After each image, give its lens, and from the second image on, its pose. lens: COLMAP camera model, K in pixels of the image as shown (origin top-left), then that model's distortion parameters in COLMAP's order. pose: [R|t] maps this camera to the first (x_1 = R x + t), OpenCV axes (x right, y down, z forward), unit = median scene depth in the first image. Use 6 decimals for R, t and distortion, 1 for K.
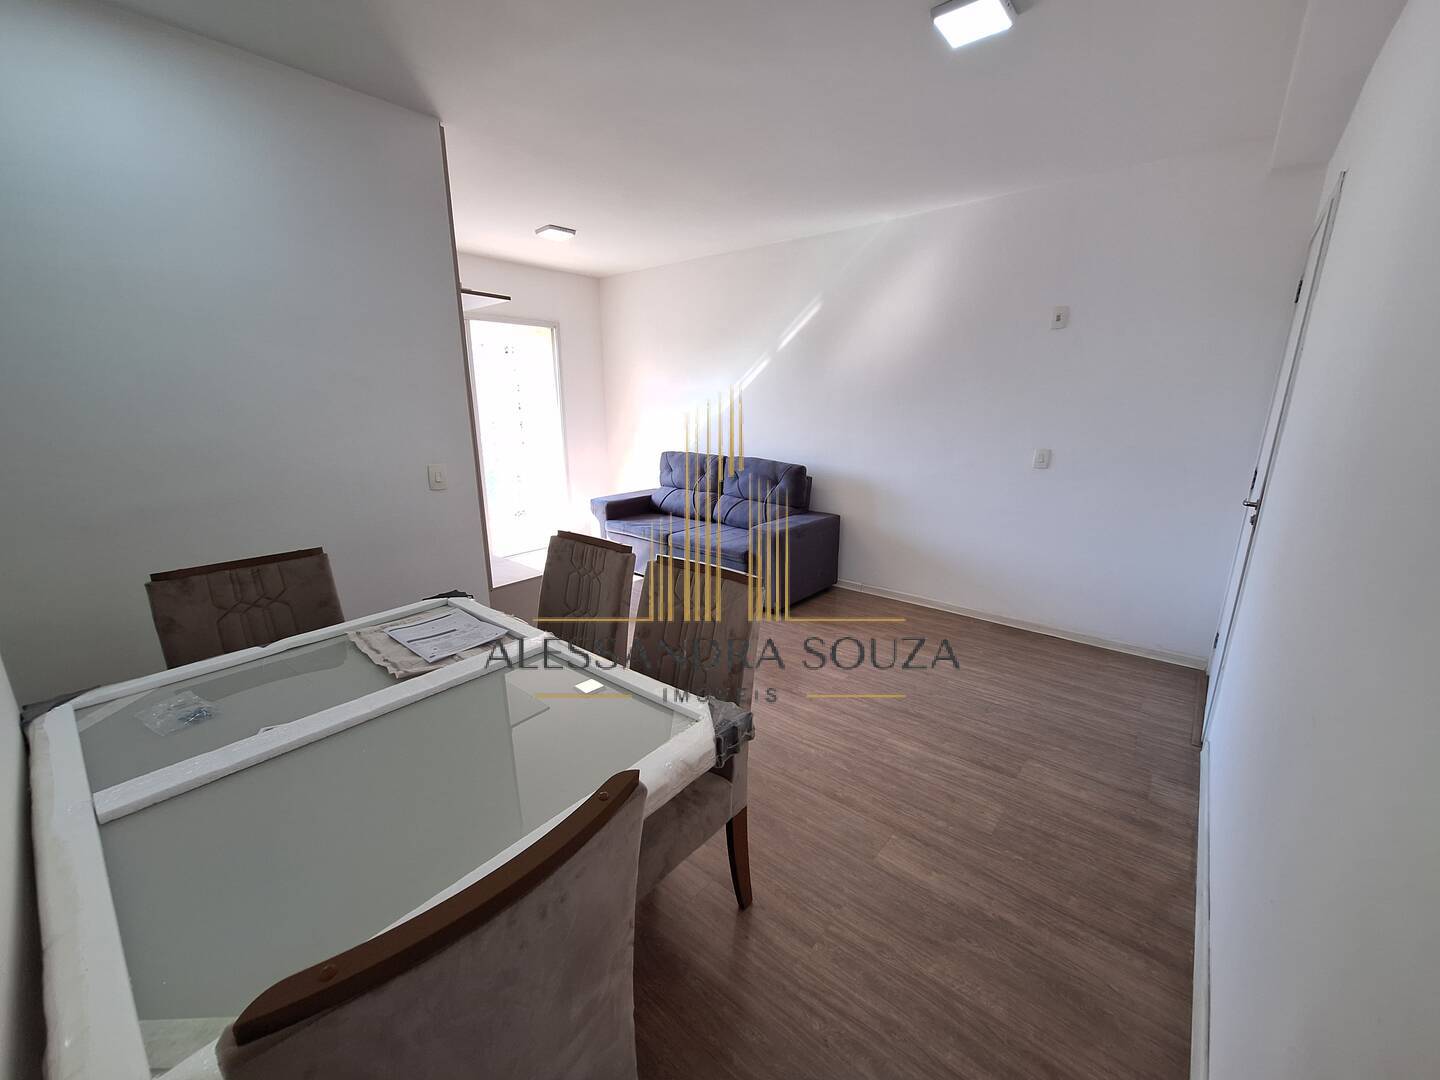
lens RADIAL K [[569.8, 0, 726.5], [0, 569.8, 547.8], [0, 0, 1]] dist [-0.007024, 0.001576]
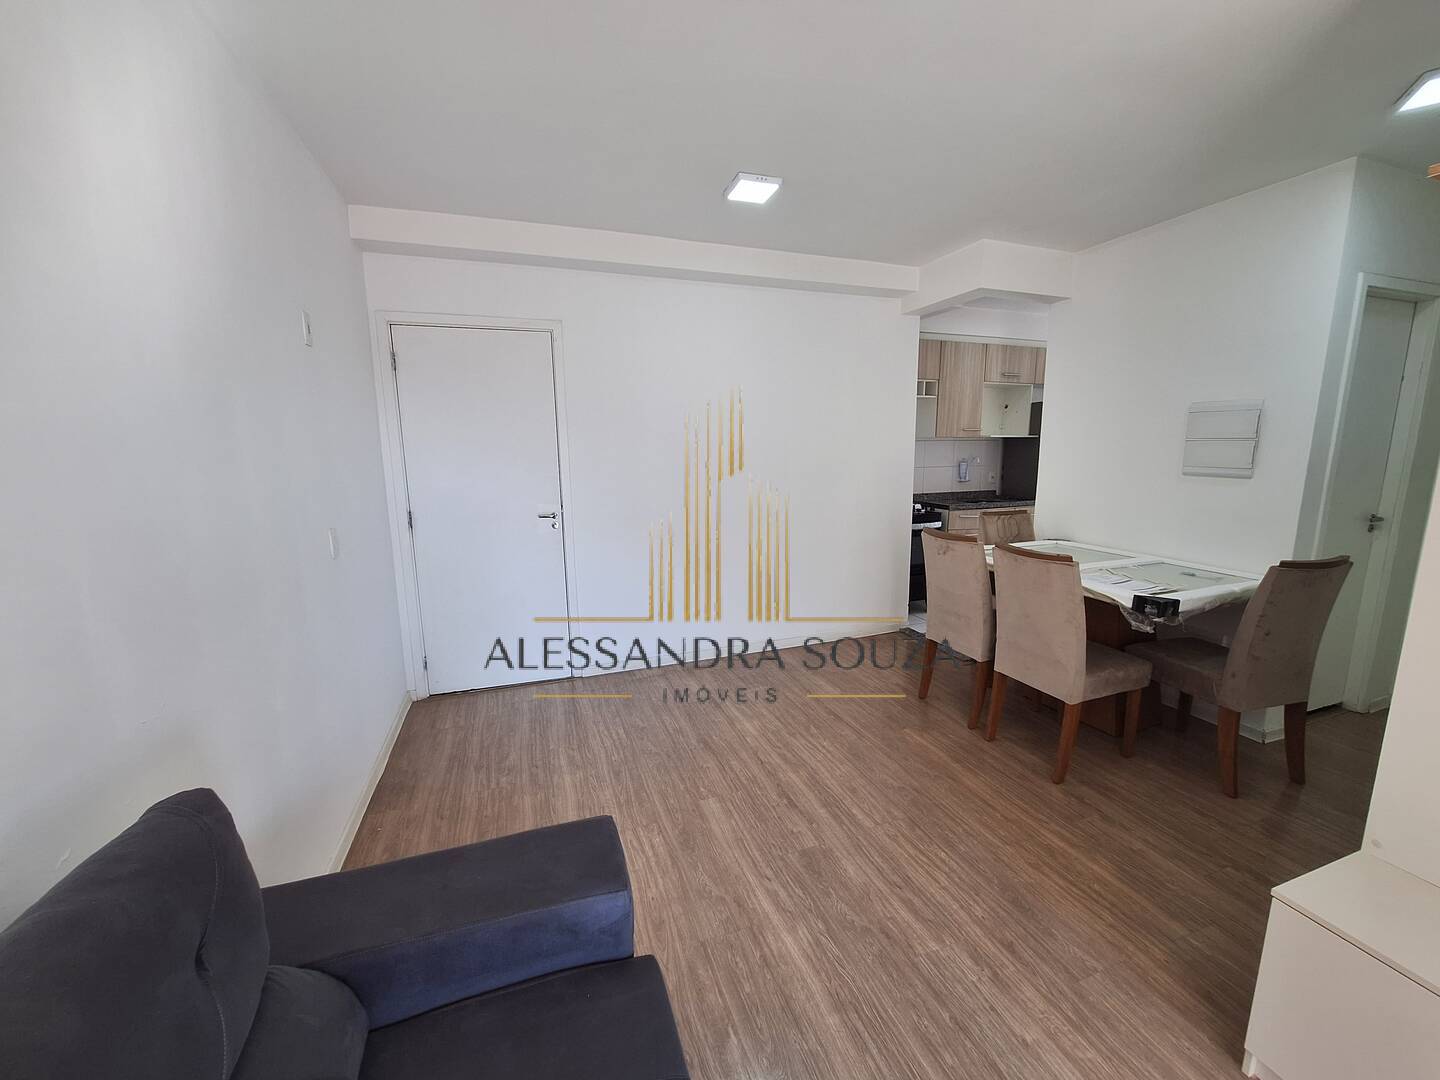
lens RADIAL K [[569.8, 0, 726.4], [0, 569.8, 535.6], [0, 0, 1]] dist [-0.007024, 0.001576]
pose [[-0.859553, -0.075006, 0.505512, -0.131957], [0.142340, 0.914890, 0.377777, -0.285048], [-0.490824, 0.396674, -0.775720, 1.046357]]
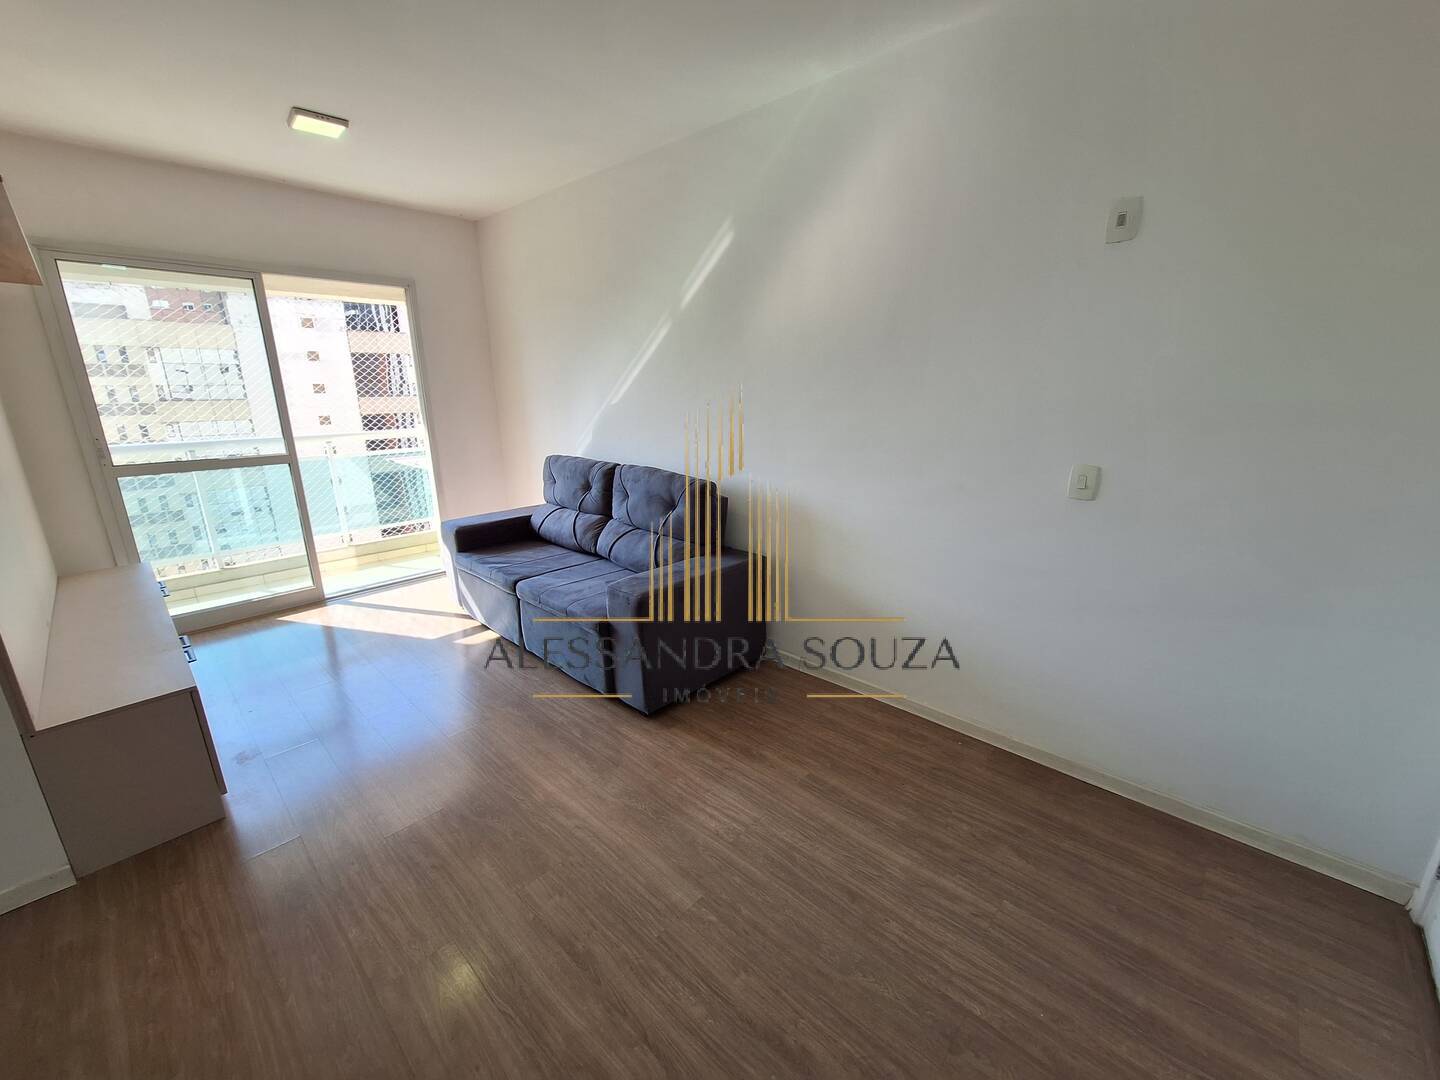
lens RADIAL K [[569.8, 0, 722.1], [0, 569.8, 545.1], [0, 0, 1]] dist [-0.007024, 0.001576]
pose [[0.998253, 0.005804, -0.058804, 0.190185], [-0.004501, 0.999742, 0.022271, -0.086506], [0.058918, -0.021968, 0.998021, 0.343265]]
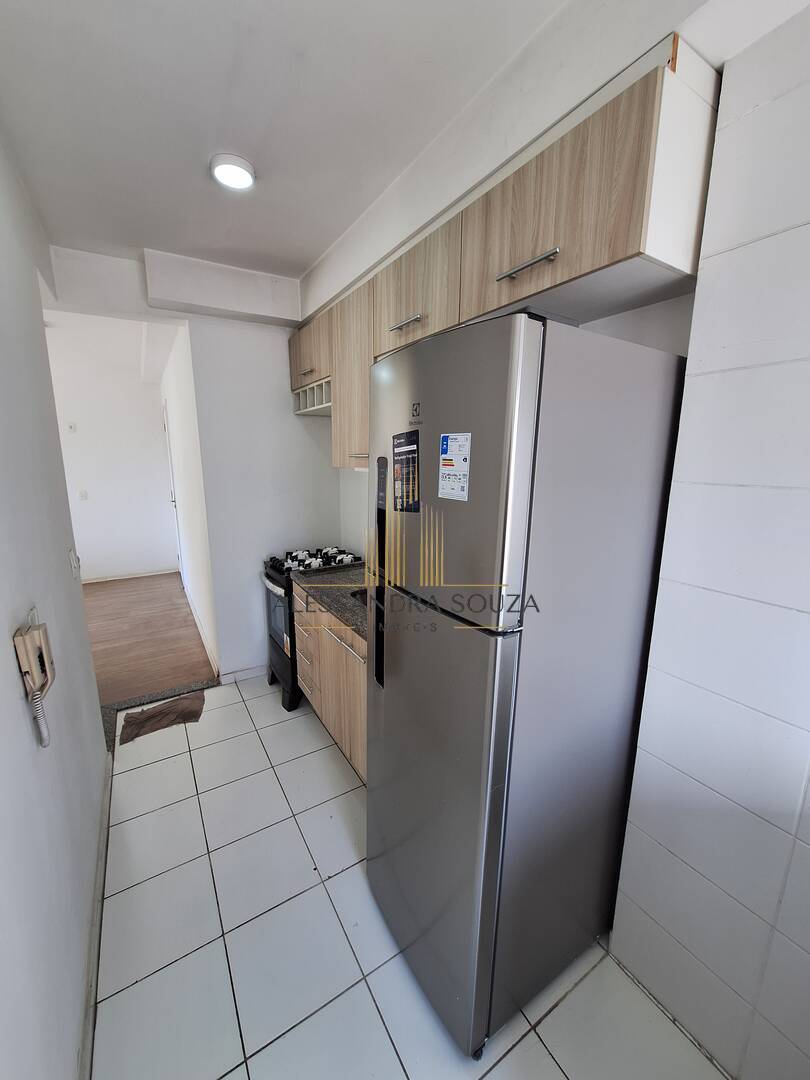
lens RADIAL K [[427.4, 0, 396.2], [0, 427.4, 545.8], [0, 0, 1]] dist [-0.007024, 0.001576]
pose [[0.337654, -0.191903, 0.921501, -0.402701], [0.241153, 0.963958, 0.112382, 0.094012], [-0.909854, 0.184277, 0.371762, -0.438183]]
